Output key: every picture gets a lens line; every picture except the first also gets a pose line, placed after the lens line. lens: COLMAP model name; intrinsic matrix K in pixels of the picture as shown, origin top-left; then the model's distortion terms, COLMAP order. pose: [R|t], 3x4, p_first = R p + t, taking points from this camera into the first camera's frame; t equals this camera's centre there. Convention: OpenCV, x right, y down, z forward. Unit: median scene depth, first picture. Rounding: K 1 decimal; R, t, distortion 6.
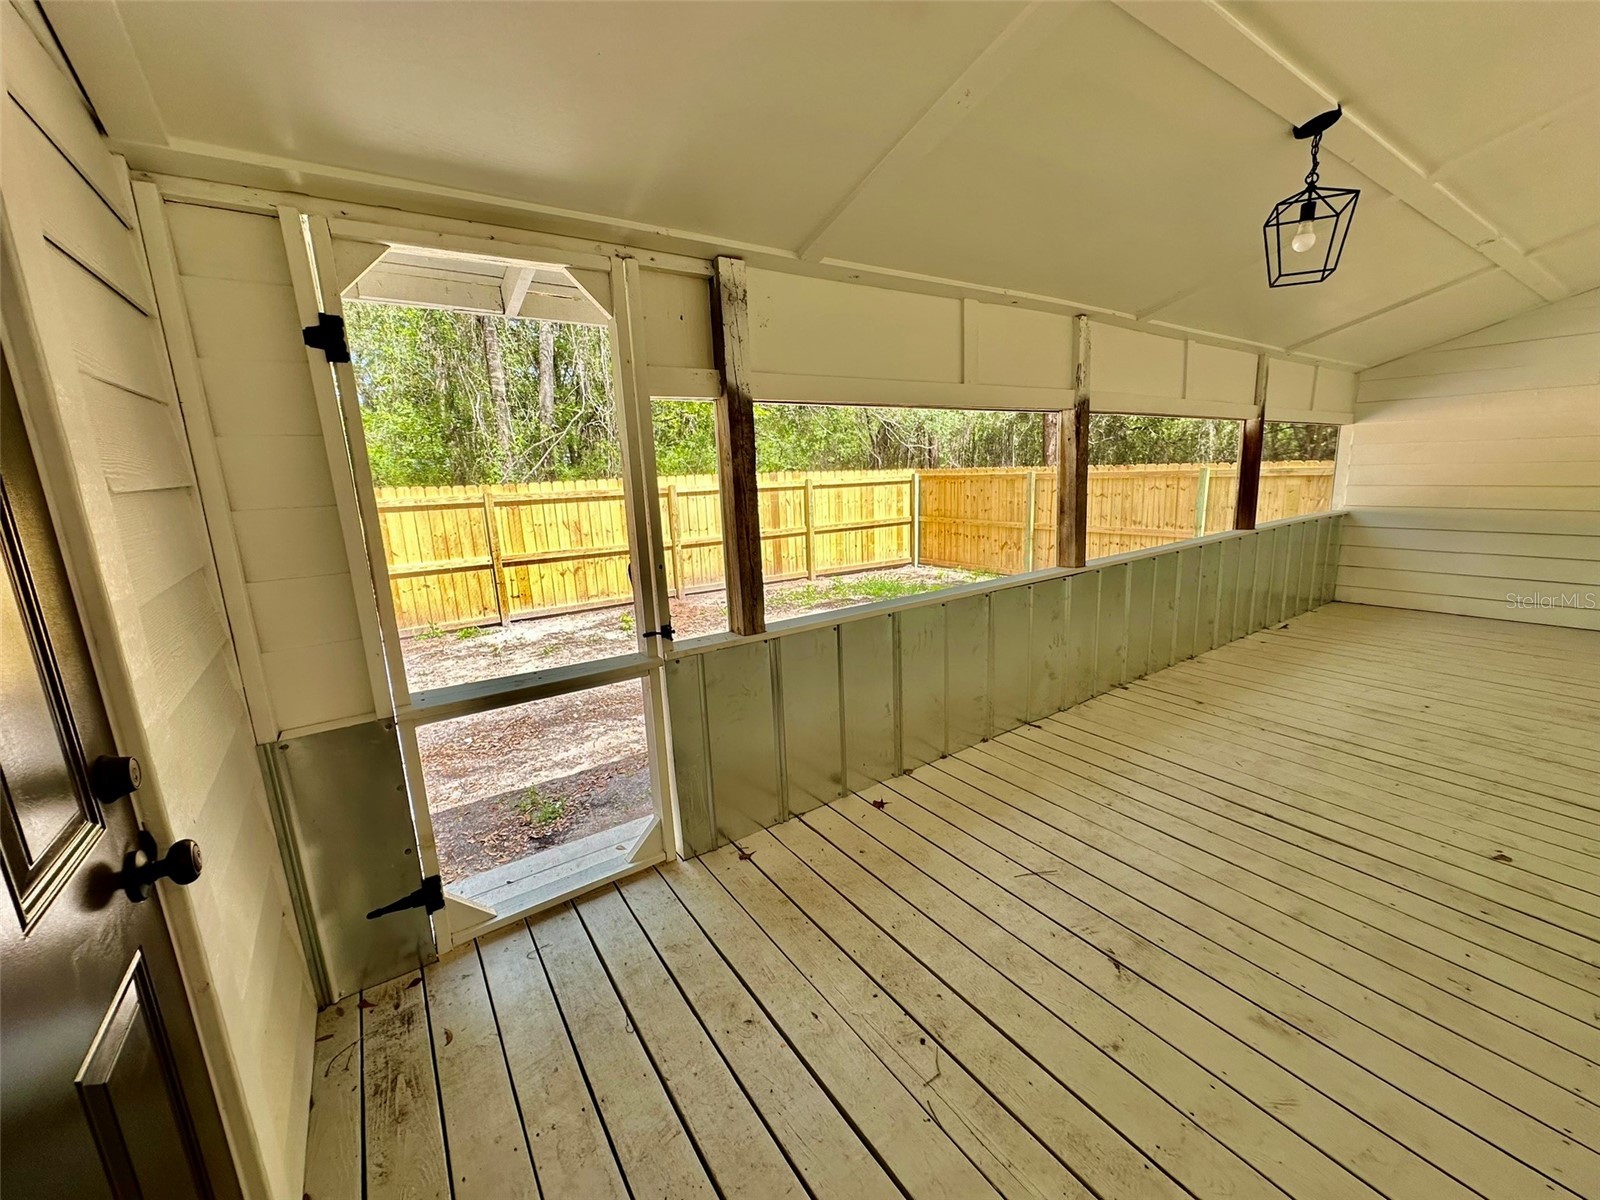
lens RADIAL K [[635.5, 0, 802.4], [0, 635.5, 596.8], [0, 0, 1]] dist [-0.000738, 0.000767]
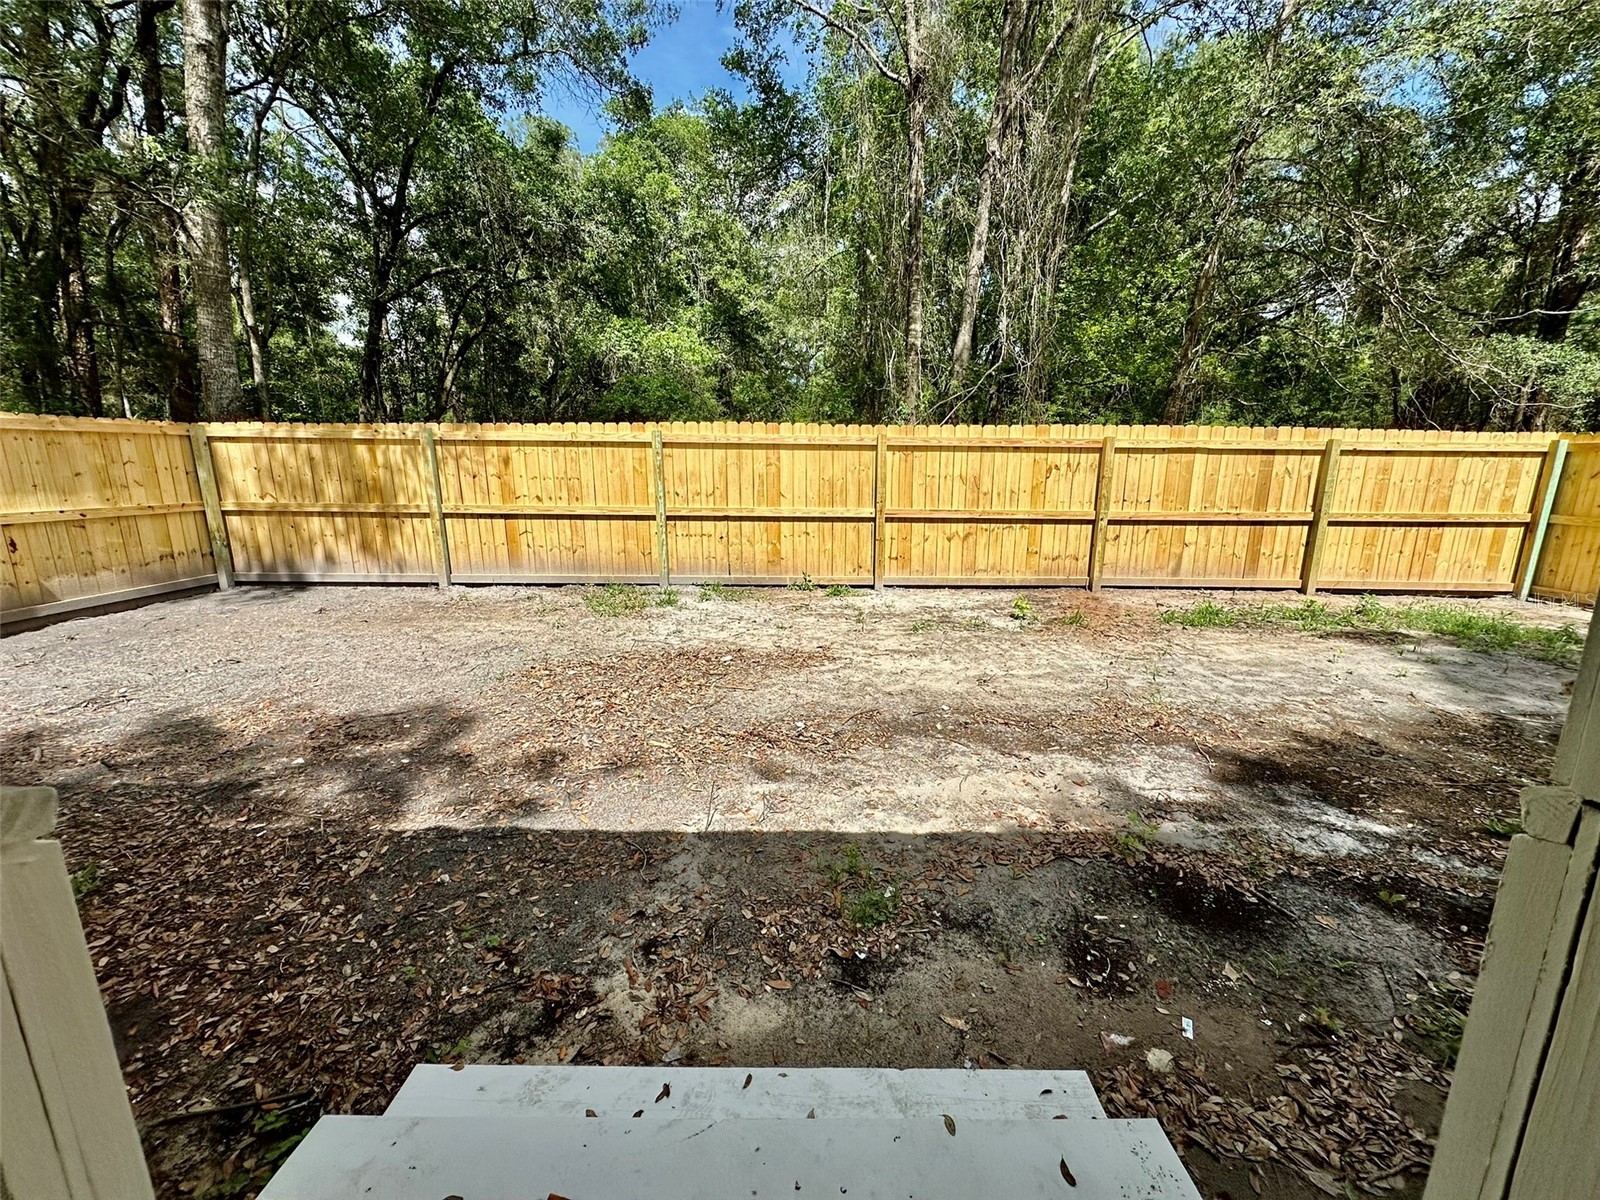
lens RADIAL K [[635.5, 0, 800.7], [0, 635.5, 596.1], [0, 0, 1]] dist [-0.000738, 0.000767]
pose [[0.826988, 0.156753, -0.539926, -0.082274], [-0.147739, 0.987185, 0.060316, 0.017162], [0.542462, 0.029888, 0.839549, 0.210748]]
